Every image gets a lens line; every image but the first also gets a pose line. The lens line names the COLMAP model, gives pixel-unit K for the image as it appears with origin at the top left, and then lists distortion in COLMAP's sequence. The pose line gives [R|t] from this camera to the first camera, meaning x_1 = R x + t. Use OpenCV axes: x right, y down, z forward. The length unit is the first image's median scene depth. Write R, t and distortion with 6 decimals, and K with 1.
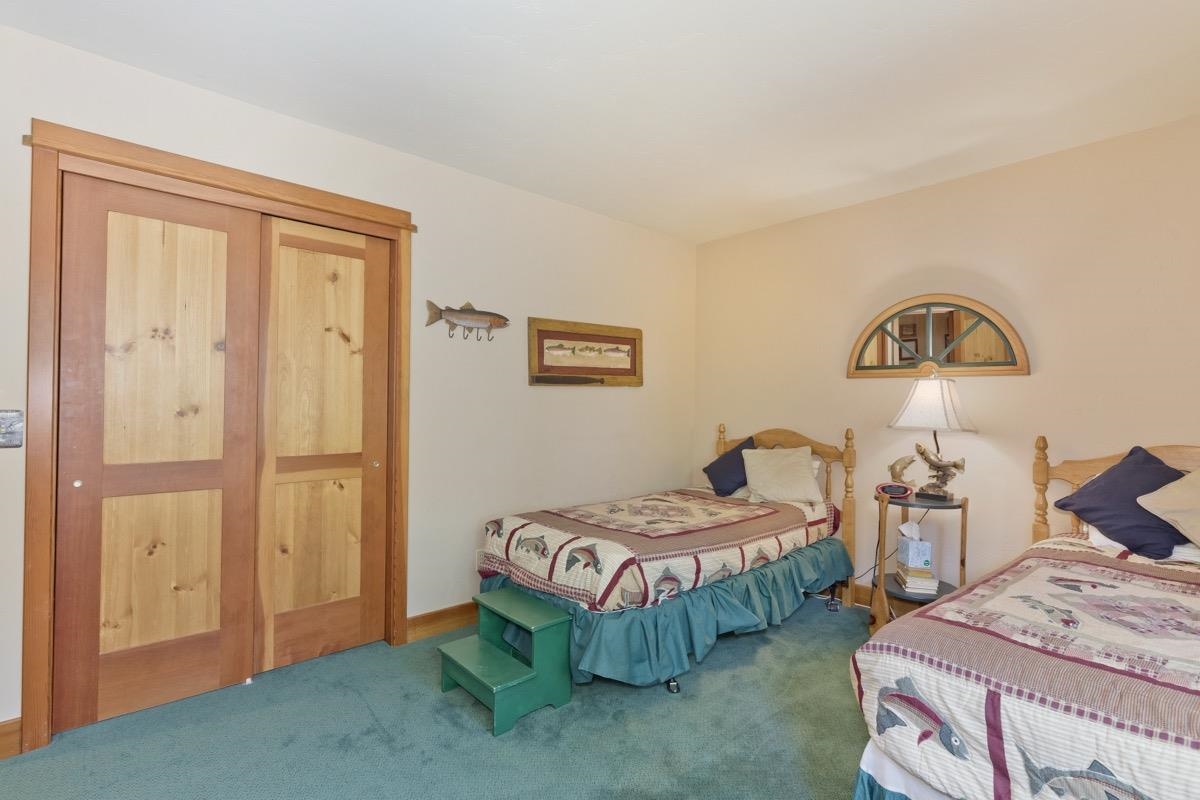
lens RADIAL K [[551.4, 0, 603.1], [0, 551.4, 401.2], [0, 0, 1]] dist [-0.000396, 0.000024]
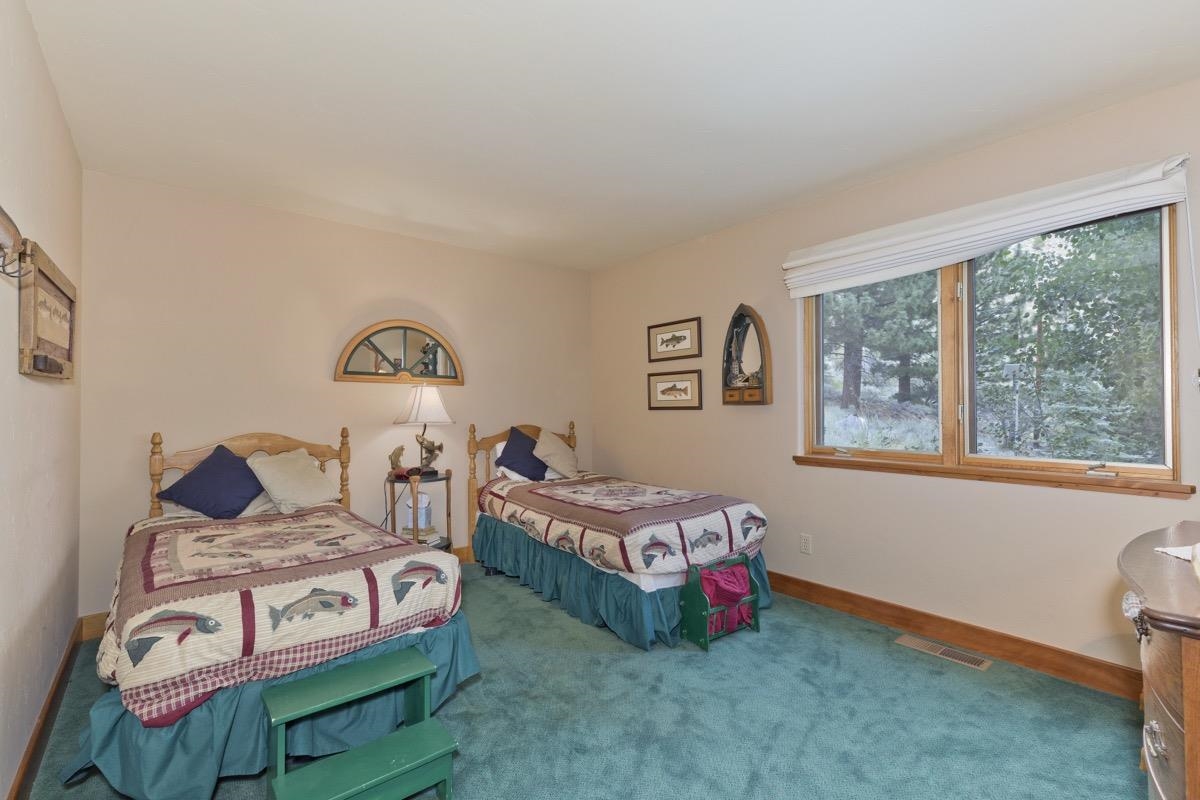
lens RADIAL K [[538.0, 0, 603.2], [0, 538.0, 401.6], [0, 0, 1]] dist [0.011643, -0.002964]
pose [[0.047897, -0.002798, 0.998848, -0.784104], [0.001153, 0.999996, 0.002746, -0.005496], [-0.998852, 0.001020, 0.047900, 0.569081]]
